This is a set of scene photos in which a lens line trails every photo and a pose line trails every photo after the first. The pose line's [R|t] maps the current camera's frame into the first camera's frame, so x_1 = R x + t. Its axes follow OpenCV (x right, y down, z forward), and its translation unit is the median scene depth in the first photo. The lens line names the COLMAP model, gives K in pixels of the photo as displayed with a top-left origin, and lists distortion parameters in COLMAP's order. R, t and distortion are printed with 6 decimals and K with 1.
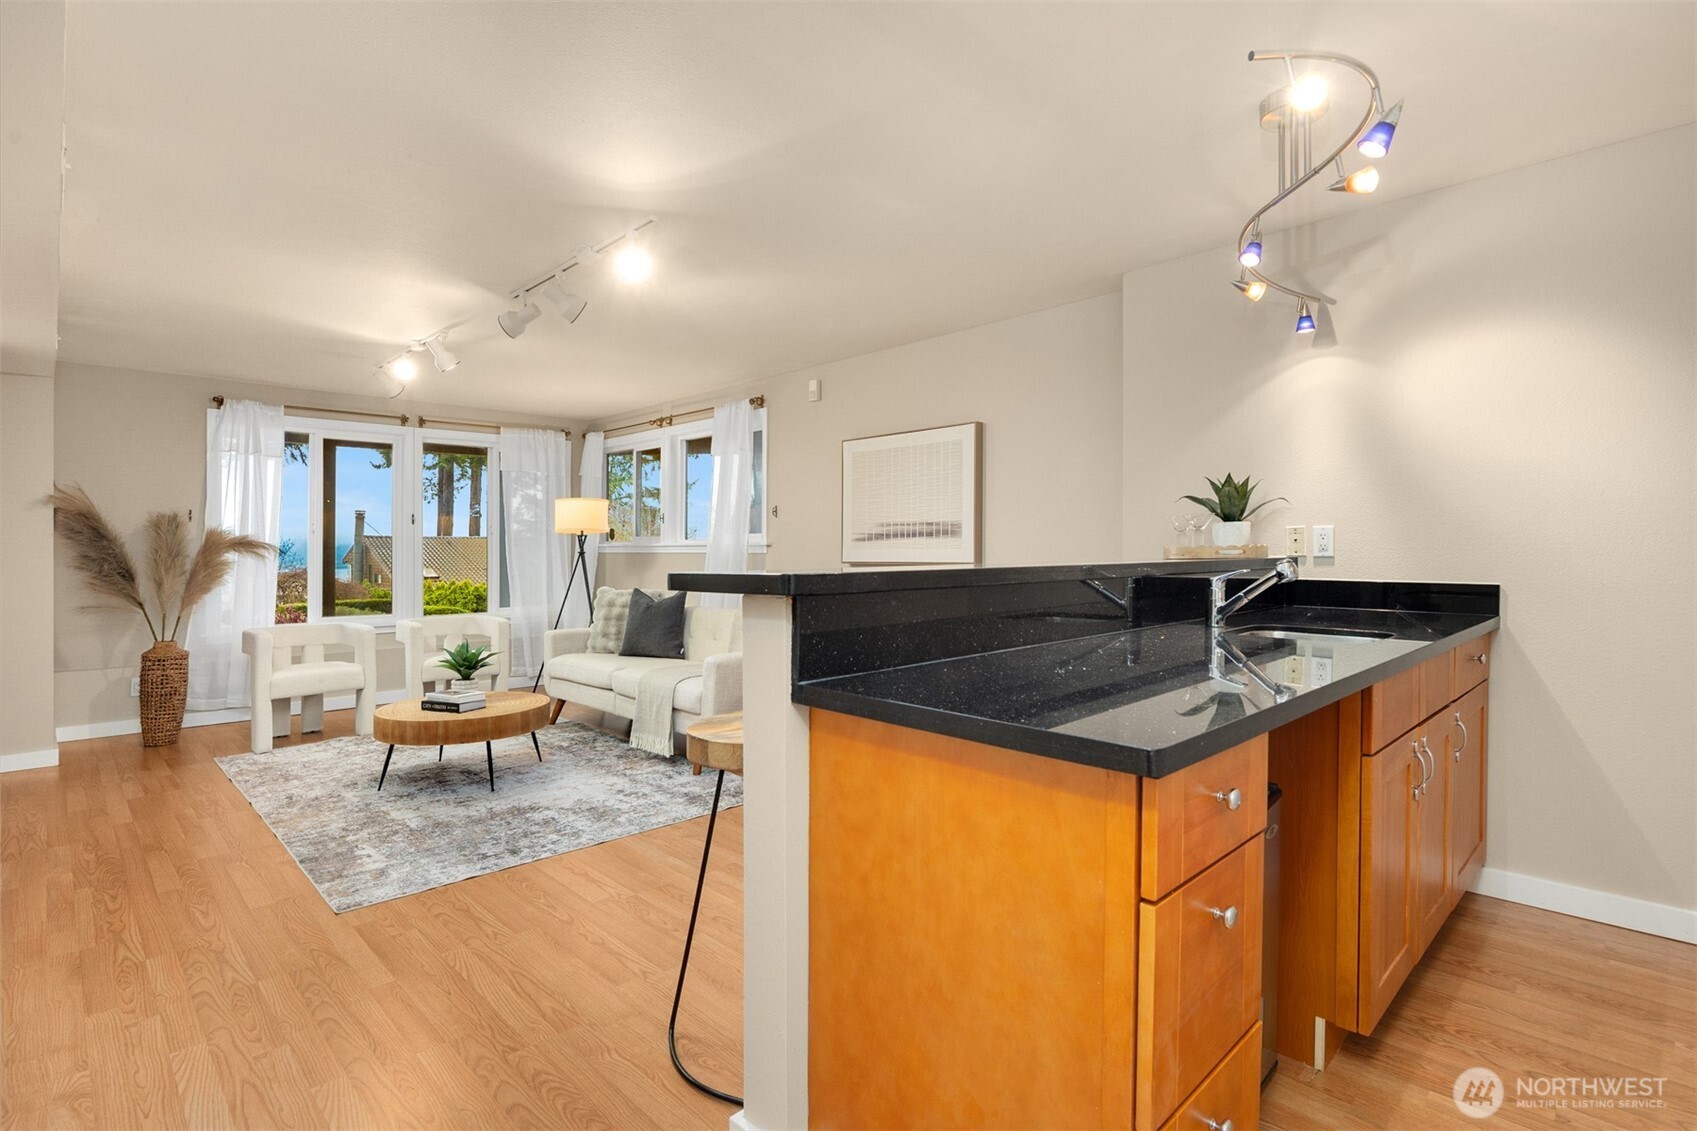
lens RADIAL K [[828.7, 0, 856.2], [0, 828.7, 557.5], [0, 0, 1]] dist [0.011161, -0.000990]
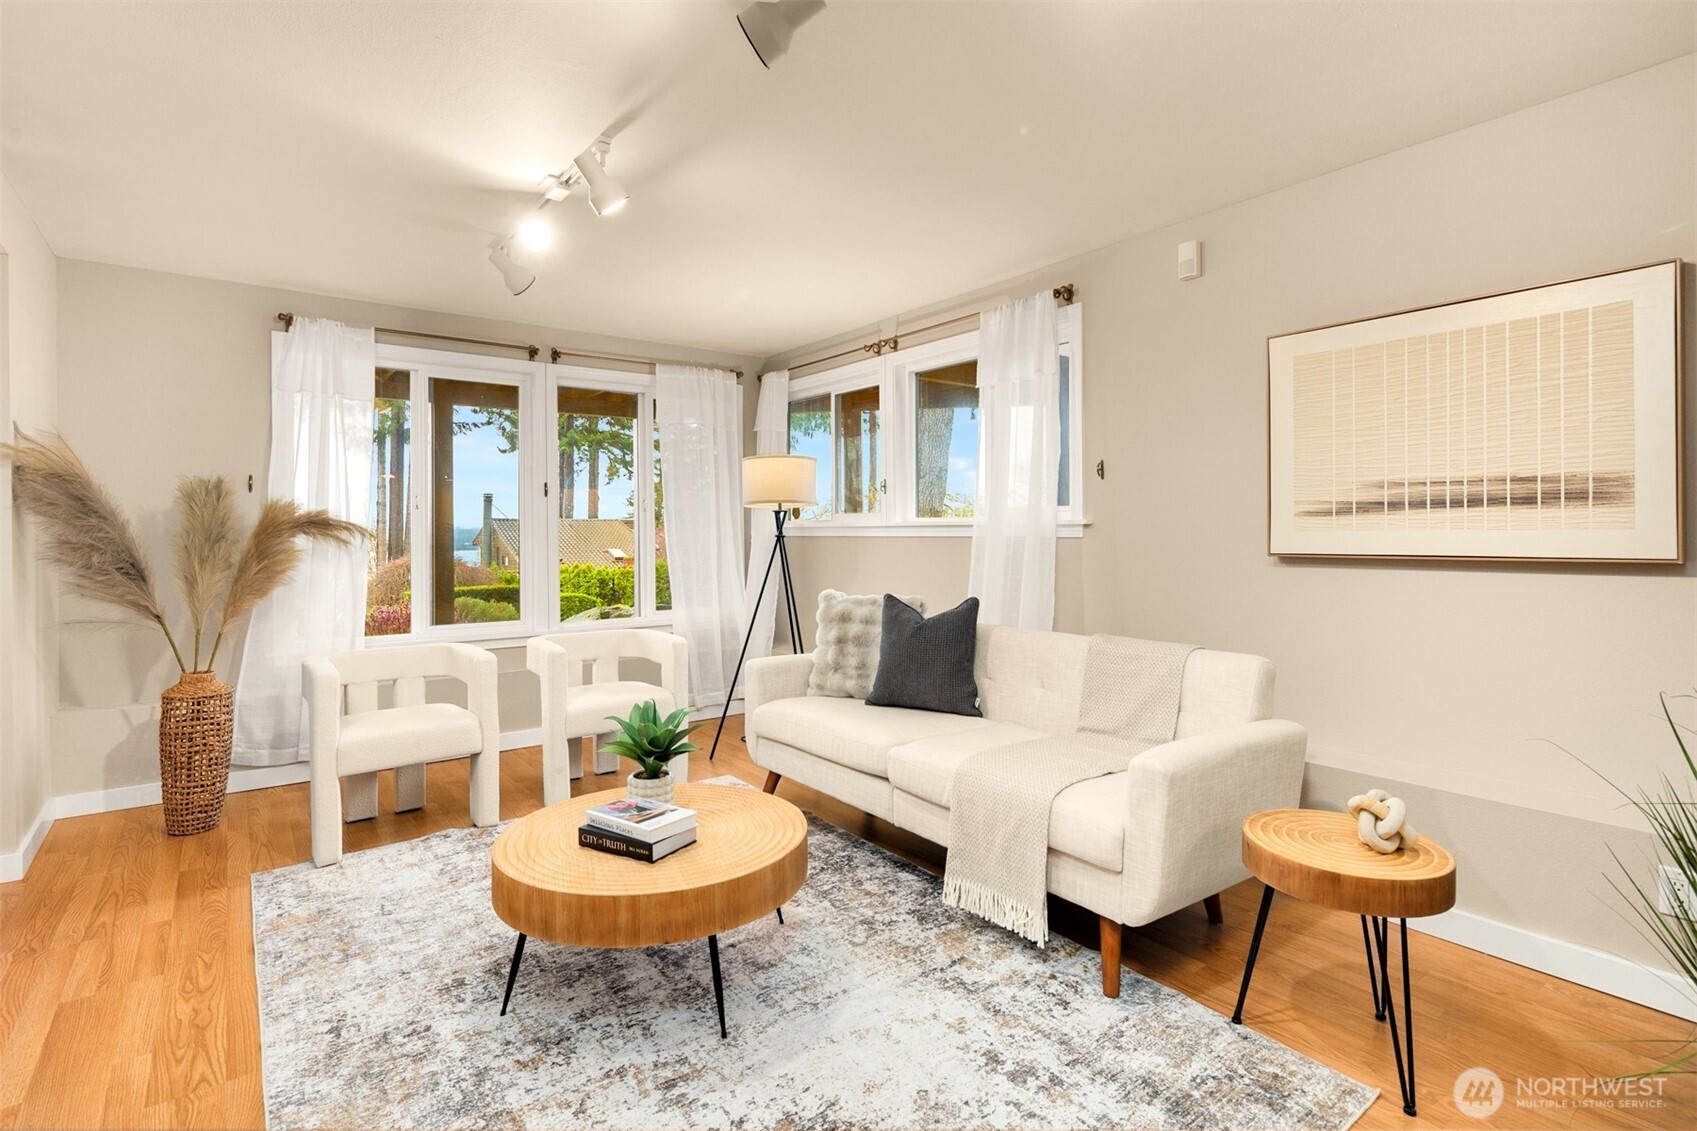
lens RADIAL K [[828.7, 0, 841.6], [0, 828.7, 566.5], [0, 0, 1]] dist [0.011161, -0.000990]
pose [[0.990620, 0.005431, -0.136538, -0.233354], [-0.001023, 0.999477, 0.032331, -0.003953], [0.136642, -0.031888, 0.990107, 0.414002]]
